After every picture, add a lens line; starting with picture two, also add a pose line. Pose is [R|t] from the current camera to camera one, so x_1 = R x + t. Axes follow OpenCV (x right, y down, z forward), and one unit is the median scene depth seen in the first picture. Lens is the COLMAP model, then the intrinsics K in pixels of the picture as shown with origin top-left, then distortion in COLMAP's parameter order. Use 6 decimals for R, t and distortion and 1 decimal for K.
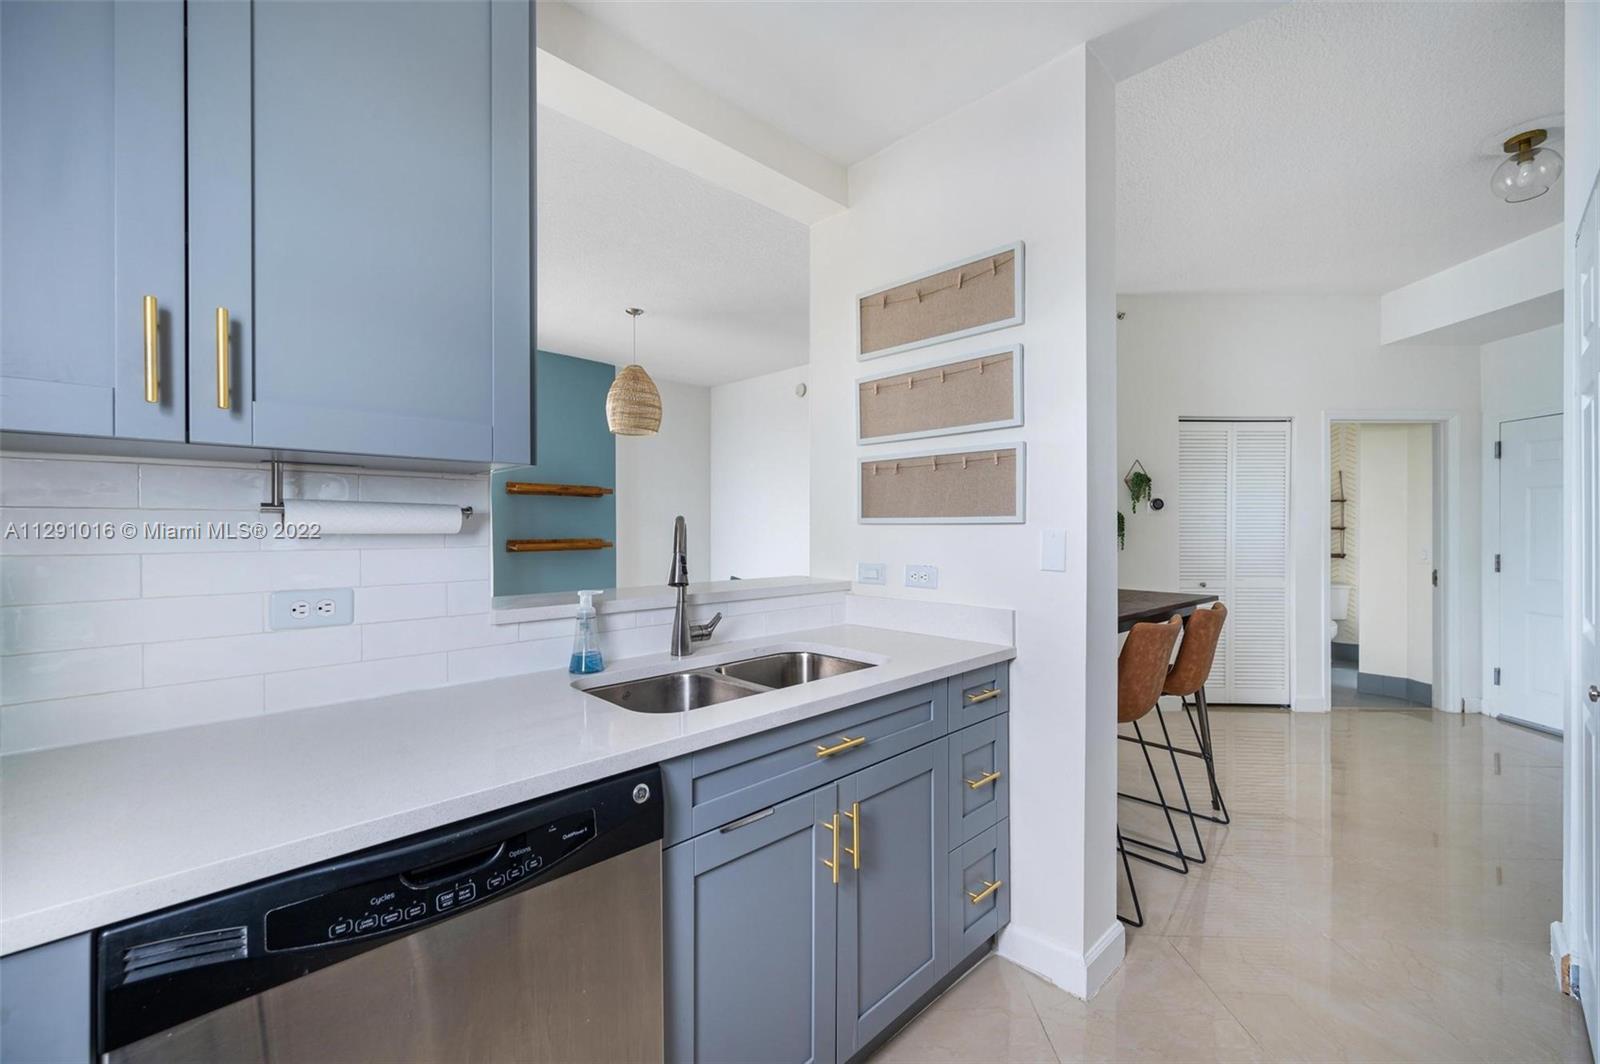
lens RADIAL K [[641.2, 0, 795.5], [0, 641.2, 528.1], [0, 0, 1]] dist [-0.002017, 0.001199]
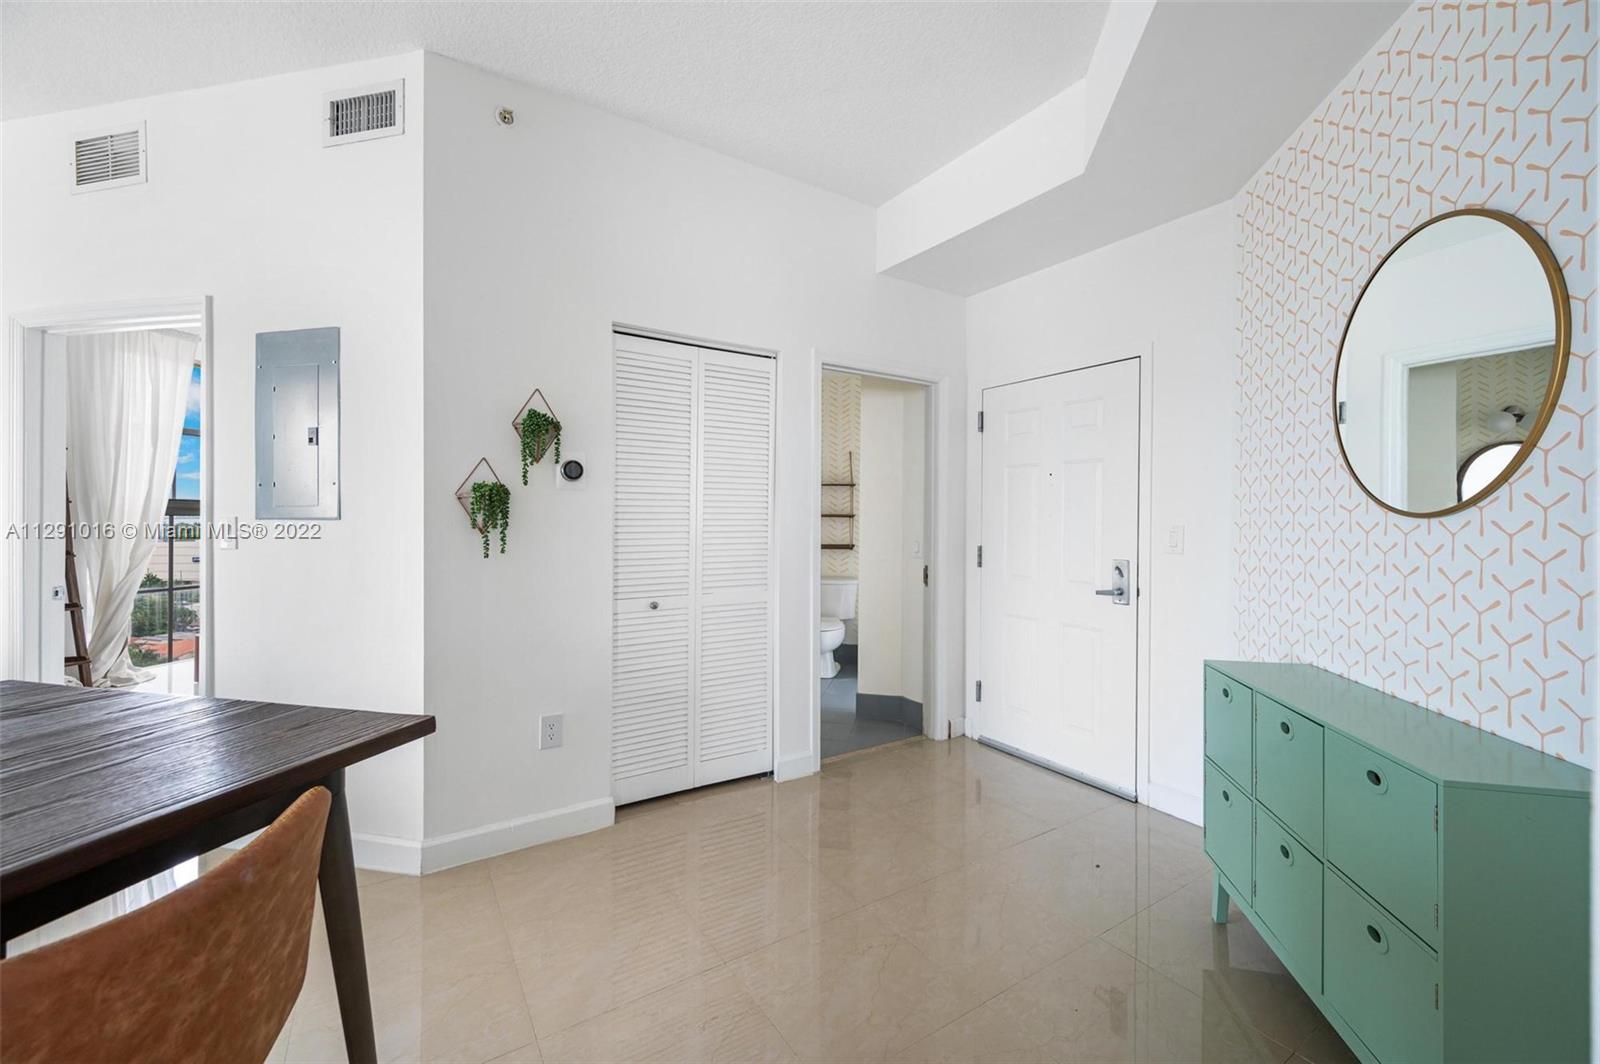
lens RADIAL K [[641.2, 0, 800.9], [0, 641.2, 524.9], [0, 0, 1]] dist [-0.002017, 0.001199]
pose [[0.829274, -0.004857, 0.558821, 0.415049], [-0.002421, 0.999922, 0.012284, 0.003493], [-0.558837, -0.011540, 0.829197, 0.417511]]
